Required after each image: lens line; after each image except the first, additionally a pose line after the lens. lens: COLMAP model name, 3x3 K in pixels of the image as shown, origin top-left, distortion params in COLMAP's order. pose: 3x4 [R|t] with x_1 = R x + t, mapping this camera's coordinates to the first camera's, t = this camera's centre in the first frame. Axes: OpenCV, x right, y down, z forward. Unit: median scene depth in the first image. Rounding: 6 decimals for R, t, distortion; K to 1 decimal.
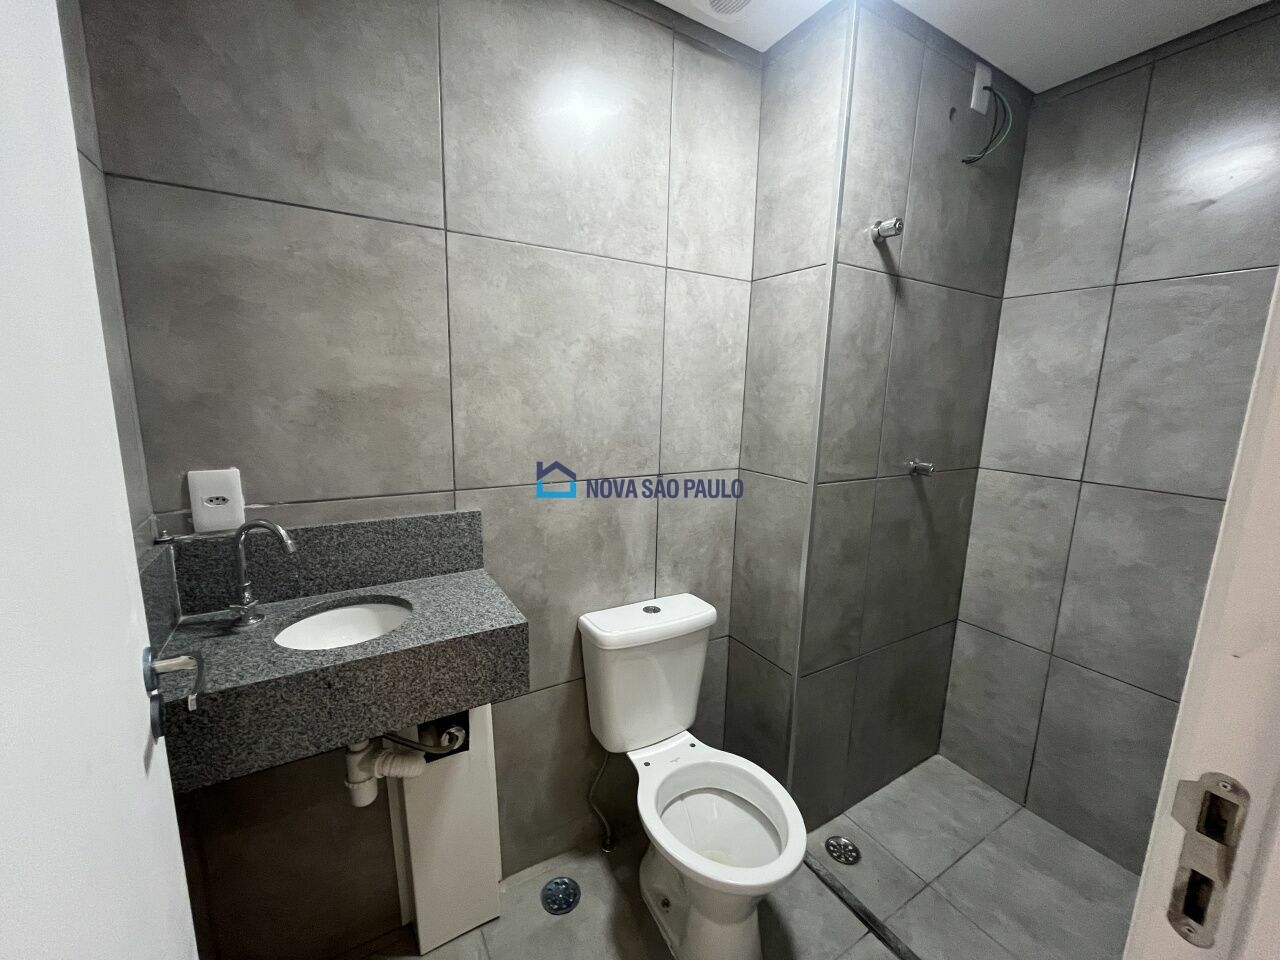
lens RADIAL K [[518.5, 0, 635.0], [0, 518.5, 478.7], [0, 0, 1]] dist [-0.000792, 0.000307]
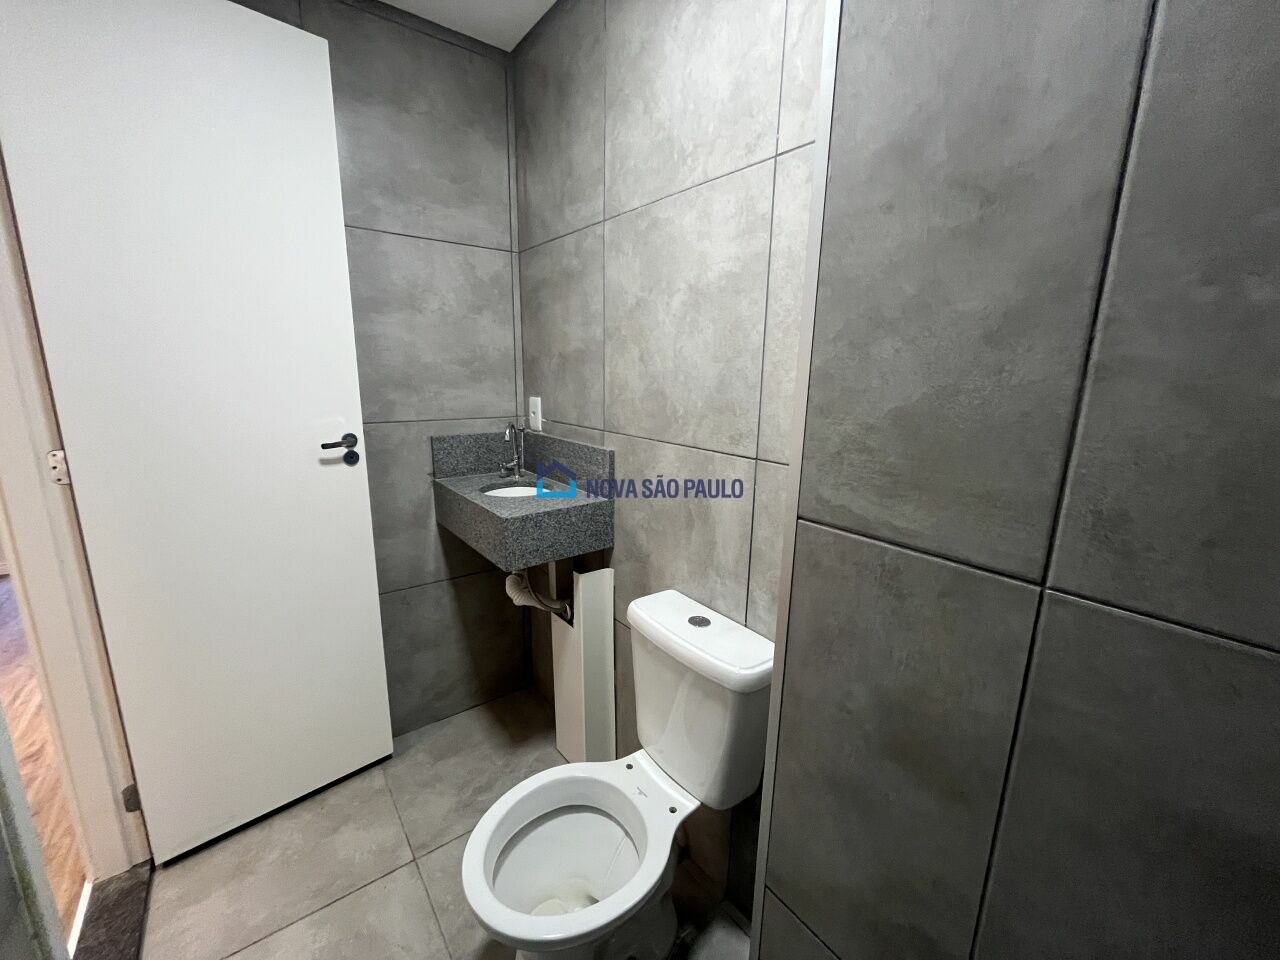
lens RADIAL K [[518.5, 0, 634.2], [0, 518.5, 480.1], [0, 0, 1]] dist [-0.000792, 0.000307]
pose [[0.111223, 0.186934, -0.976056, 0.824301], [-0.185230, 0.968838, 0.164445, -0.074484], [0.976381, 0.162505, 0.142383, 0.827164]]
